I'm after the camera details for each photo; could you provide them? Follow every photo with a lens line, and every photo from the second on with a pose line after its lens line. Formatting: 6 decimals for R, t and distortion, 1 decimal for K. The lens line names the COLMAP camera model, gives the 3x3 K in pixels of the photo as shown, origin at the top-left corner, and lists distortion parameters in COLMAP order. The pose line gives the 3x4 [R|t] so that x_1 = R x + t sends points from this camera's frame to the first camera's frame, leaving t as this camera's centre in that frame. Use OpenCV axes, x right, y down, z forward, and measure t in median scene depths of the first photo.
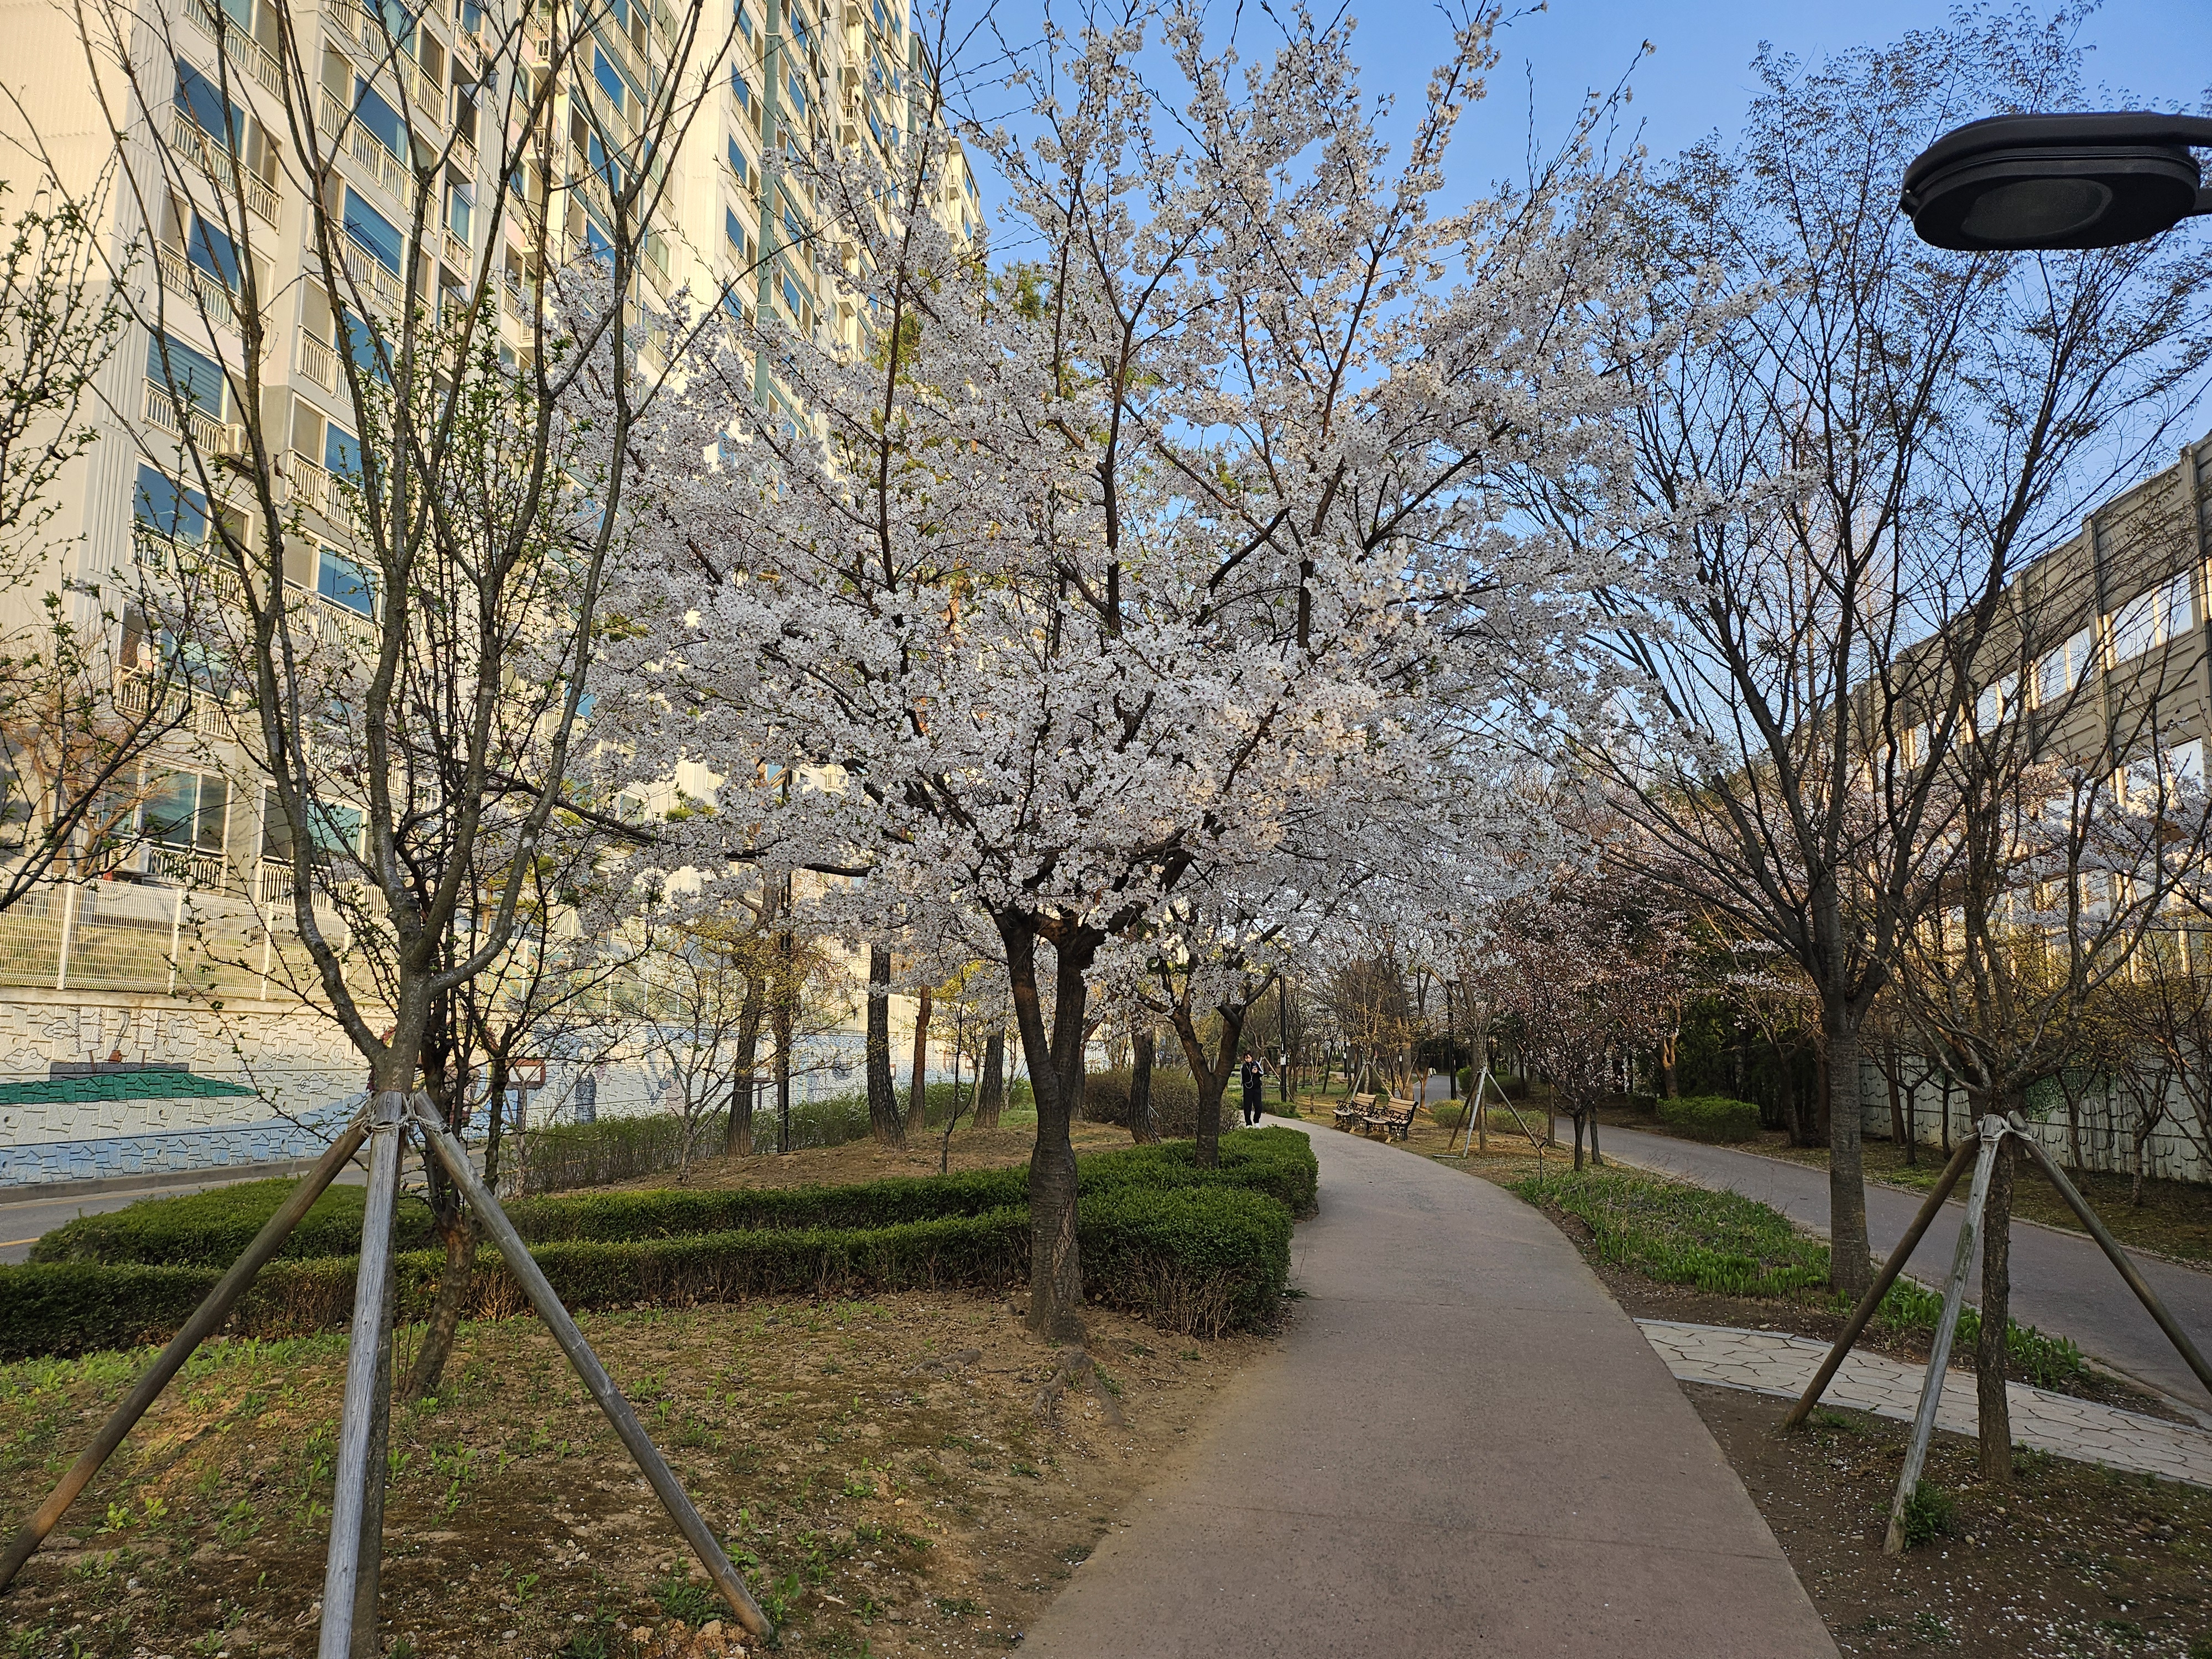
lens RADIAL K [[1548.6, 0, 1106.0], [0, 1548.6, 829.5], [0, 0, 1]] dist [0.077908, -0.077148]
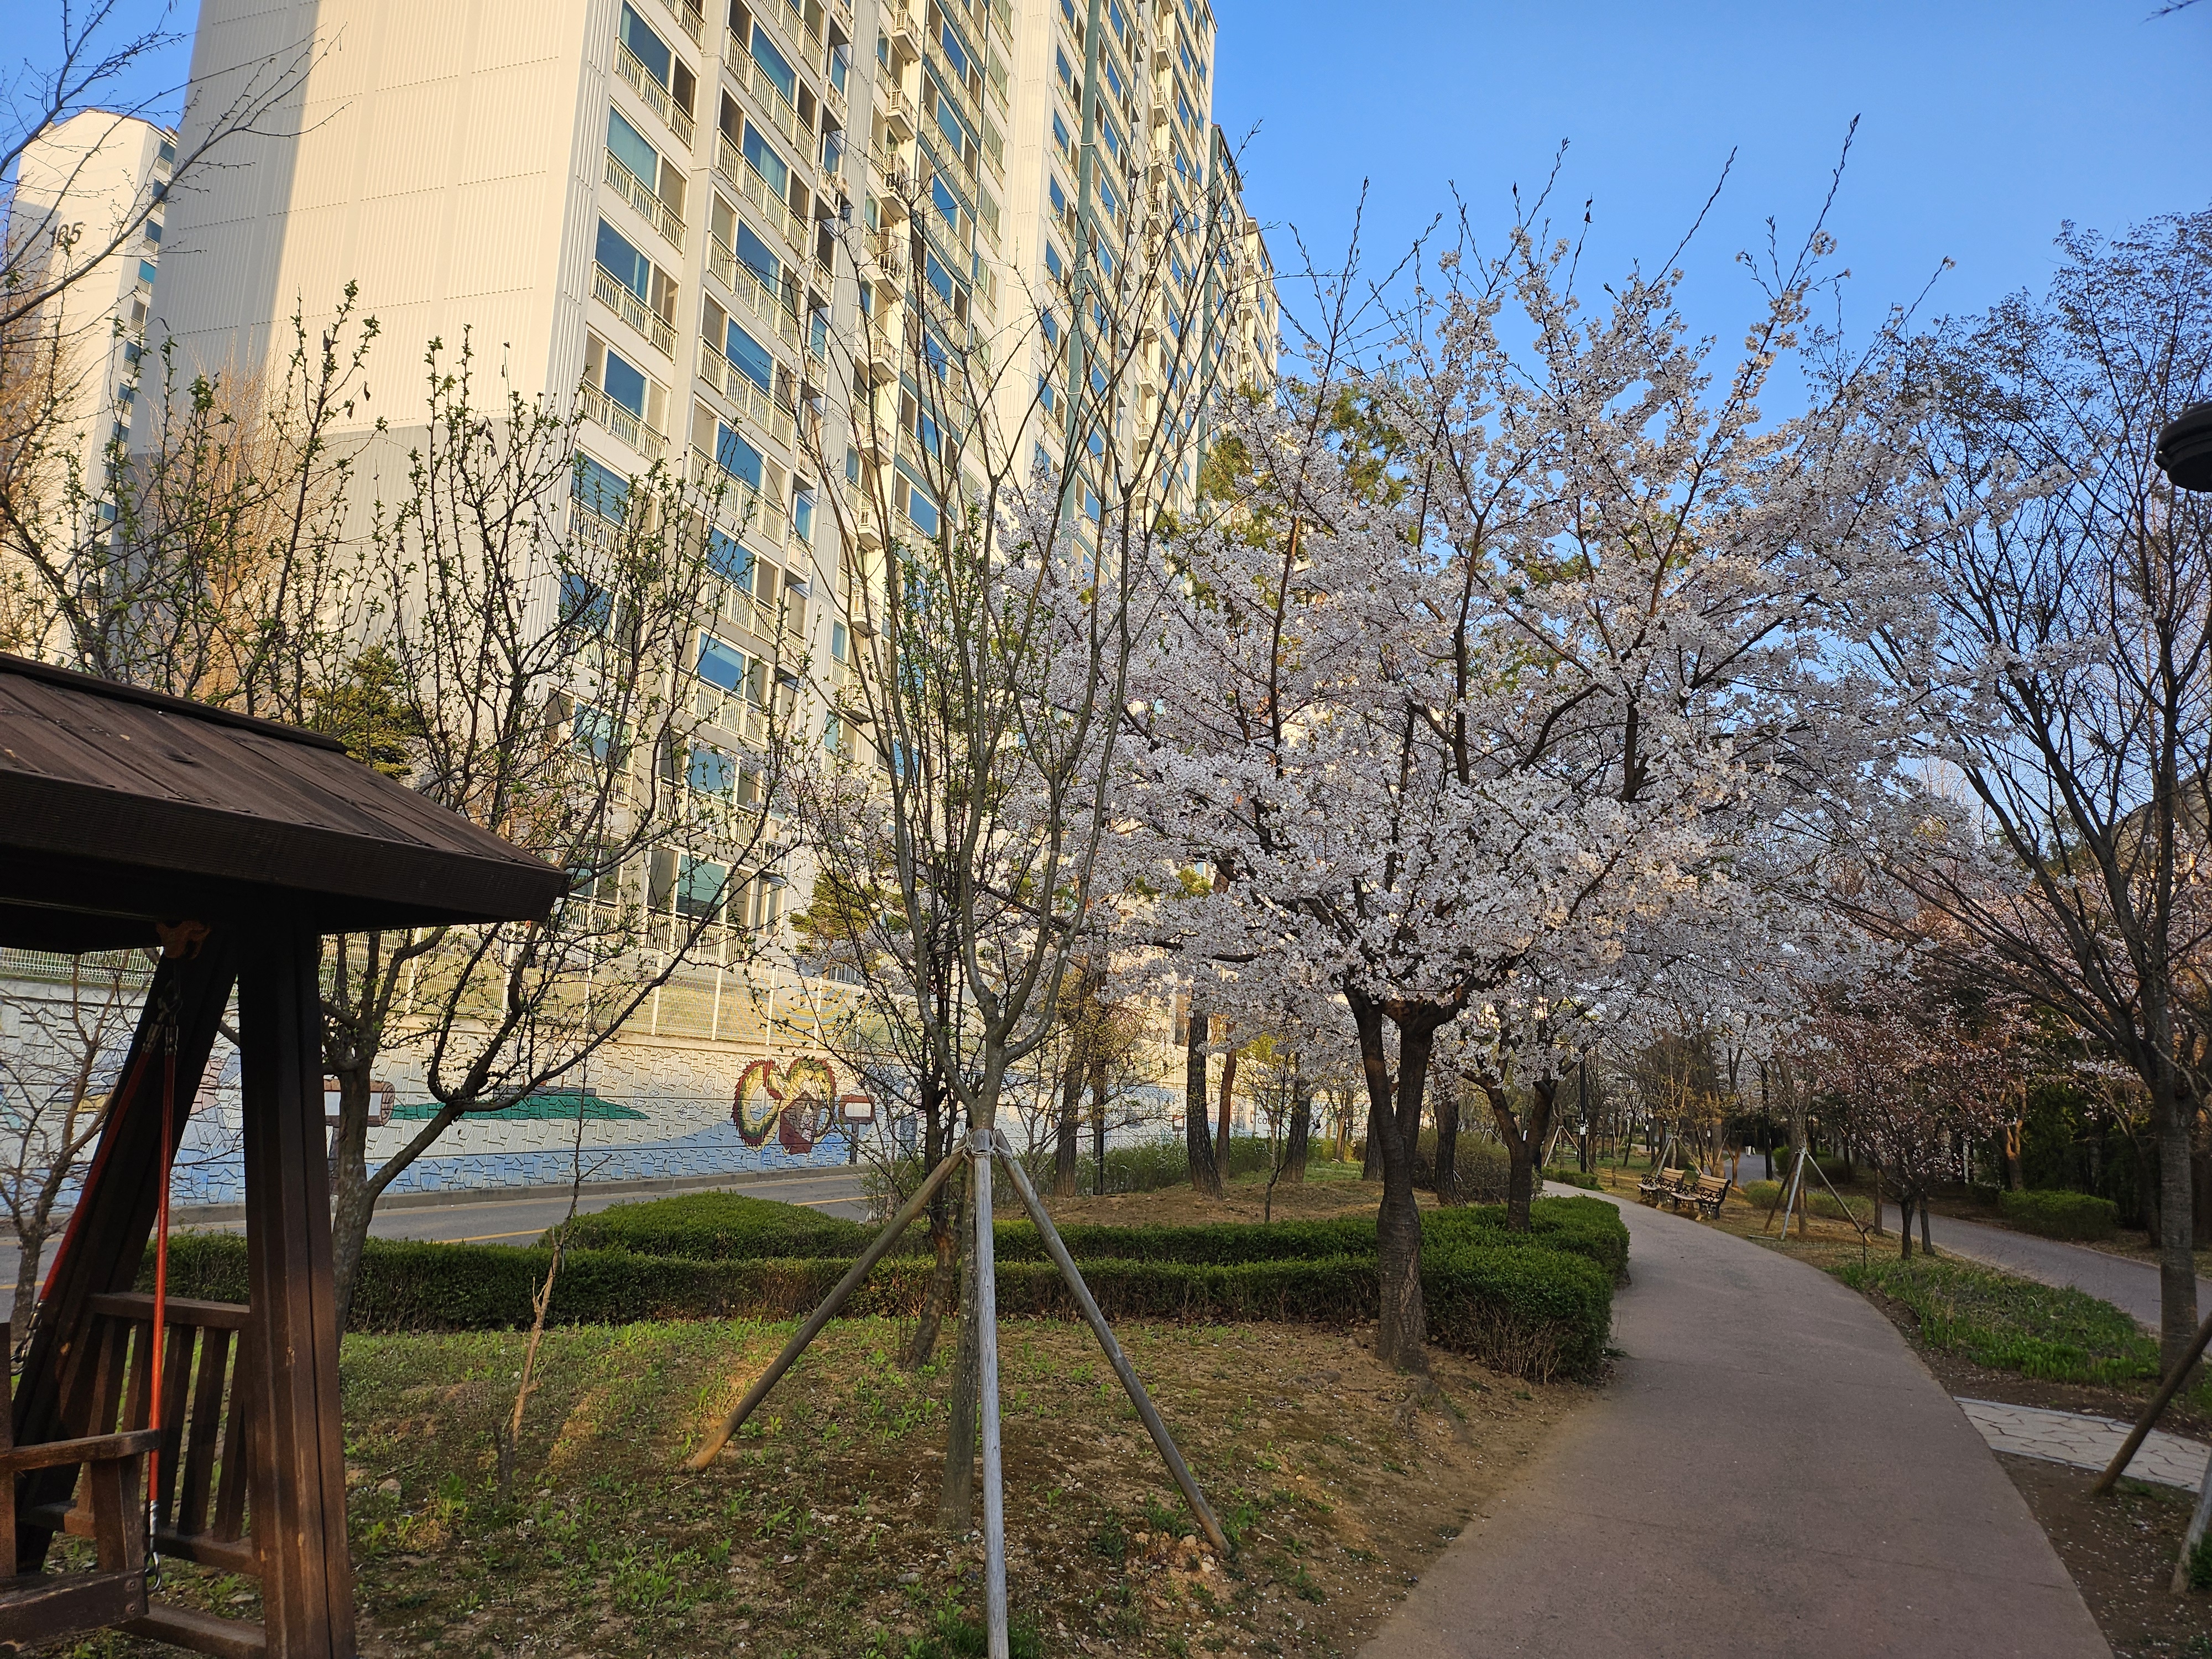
lens RADIAL K [[1533.4, 0, 1102.9], [0, 1533.4, 817.1], [0, 0, 1]] dist [0.080921, -0.087234]
pose [[0.982997, 0.007021, -0.183489, -0.035574], [-0.014876, 0.999029, -0.041469, -0.024722], [0.183020, 0.043494, 0.982147, -0.151362]]
